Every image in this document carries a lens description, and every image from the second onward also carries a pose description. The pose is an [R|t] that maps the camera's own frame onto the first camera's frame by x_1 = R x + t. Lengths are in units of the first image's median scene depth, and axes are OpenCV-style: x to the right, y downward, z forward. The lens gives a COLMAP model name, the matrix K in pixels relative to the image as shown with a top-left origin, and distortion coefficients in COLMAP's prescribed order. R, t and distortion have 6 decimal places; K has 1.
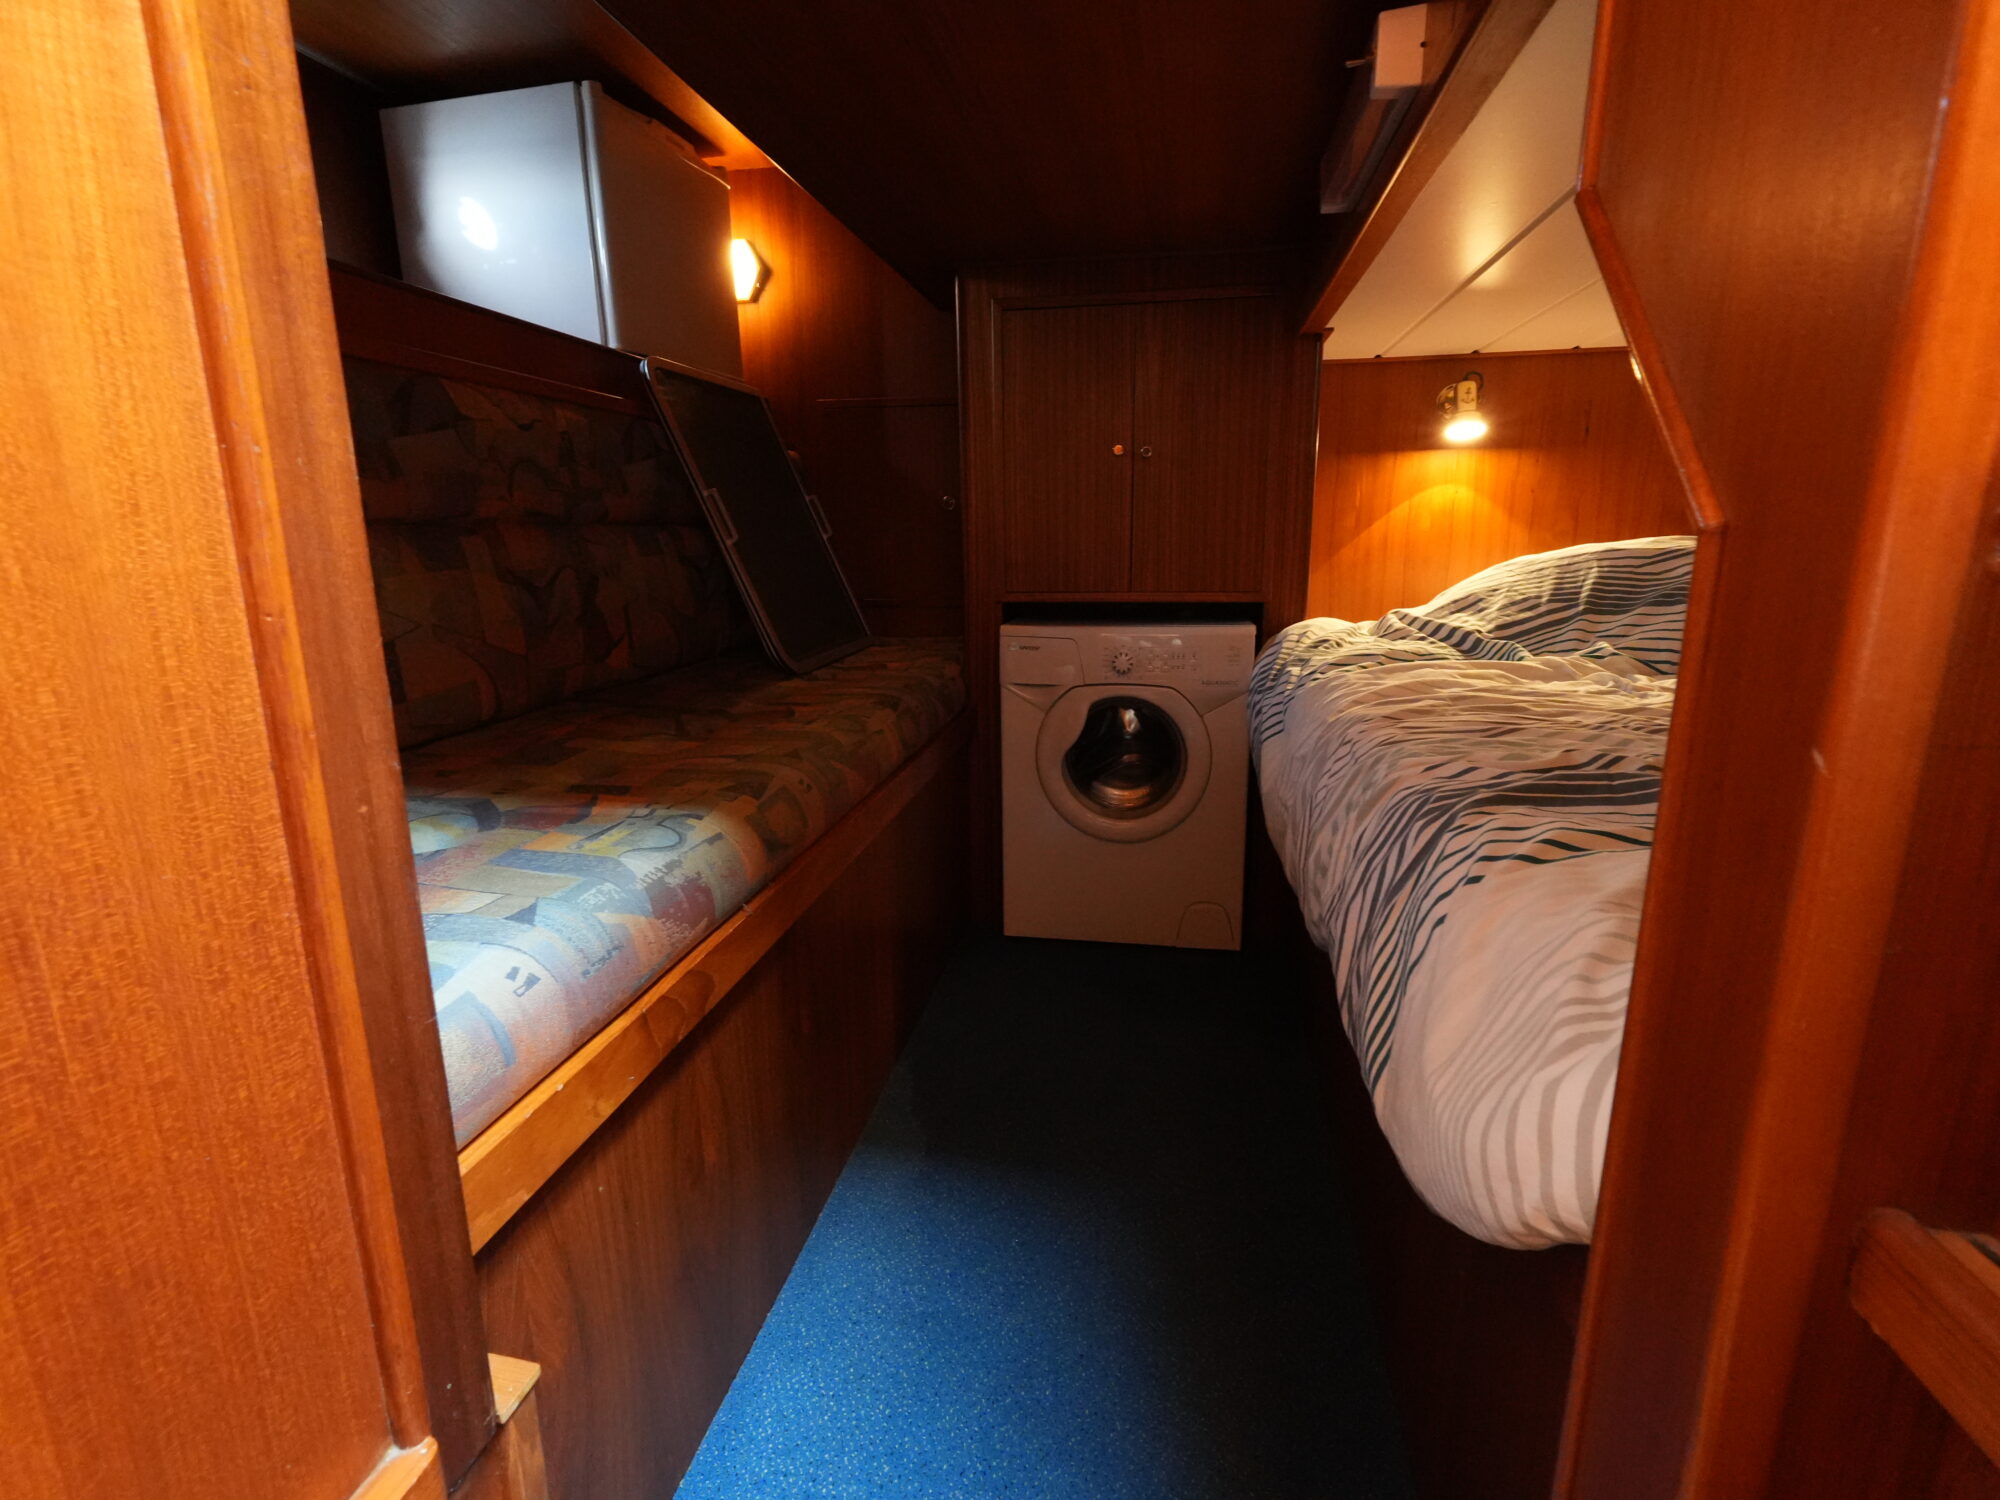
lens RADIAL K [[943.2, 0, 991.2], [0, 943.2, 747.5], [0, 0, 1]] dist [-0.000805, 0.001024]
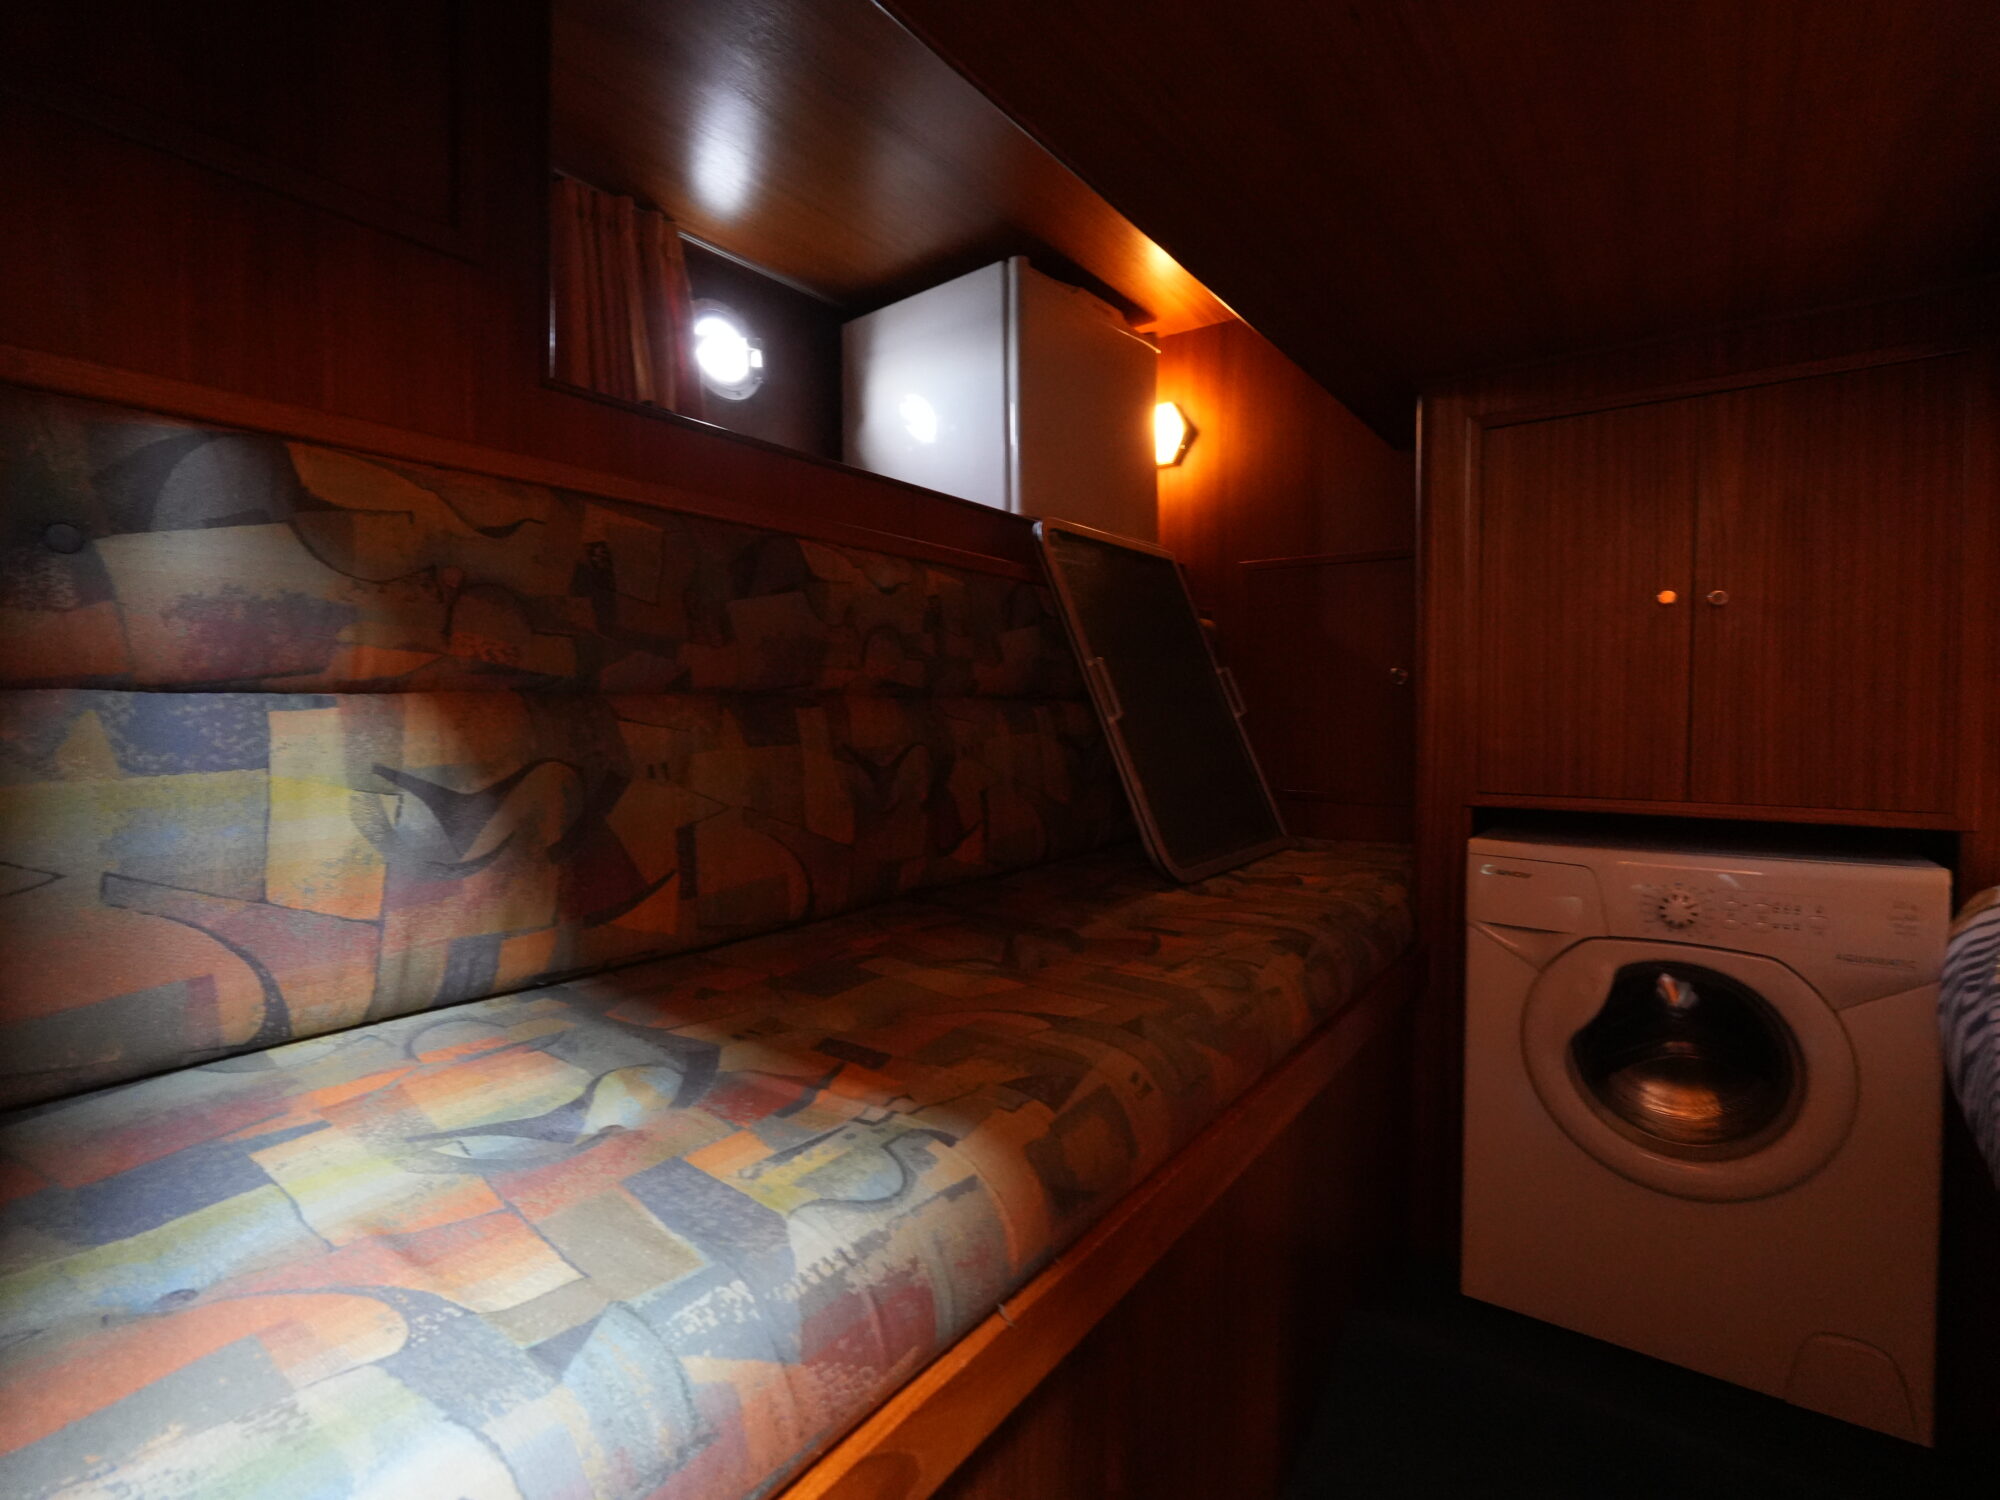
lens RADIAL K [[943.2, 0, 1002.2], [0, 943.2, 750.0], [0, 0, 1]] dist [-0.000805, 0.001024]
pose [[0.904095, 0.028947, -0.426350, -0.009093], [-0.106387, 0.981537, -0.158958, -0.053715], [0.413877, 0.189071, 0.890482, 0.246838]]
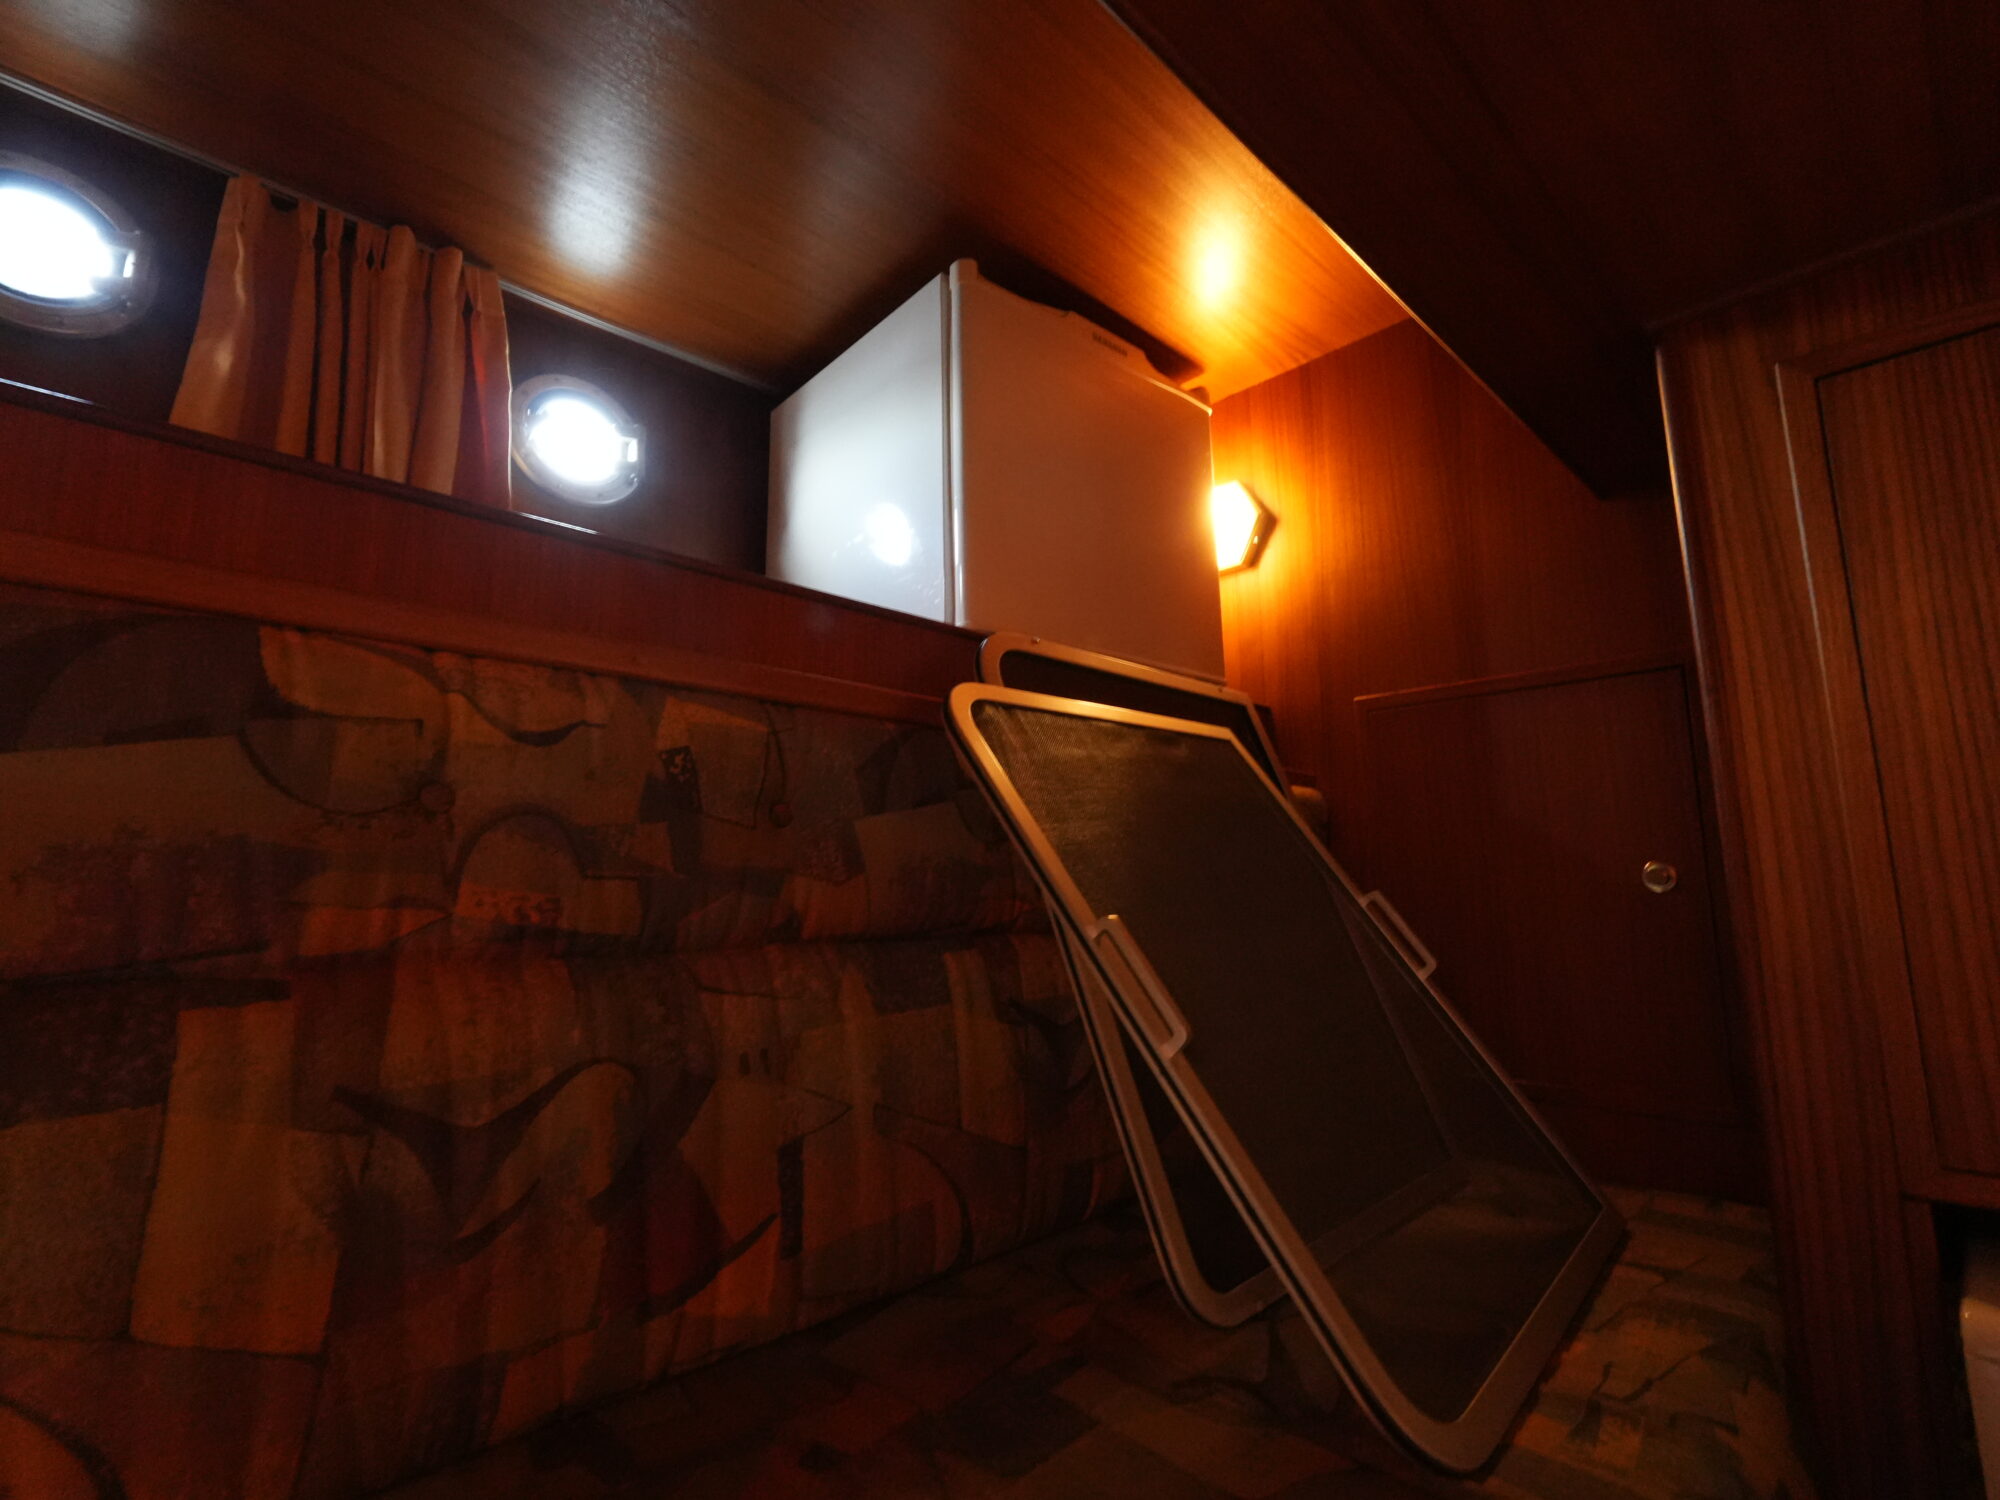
lens RADIAL K [[943.2, 0, 996.9], [0, 943.2, 753.5], [0, 0, 1]] dist [-0.000805, 0.001024]
pose [[0.822483, -0.080853, -0.563014, -0.068314], [-0.127546, 0.938421, -0.321090, -0.197215], [0.554305, 0.335901, 0.761522, 0.705164]]
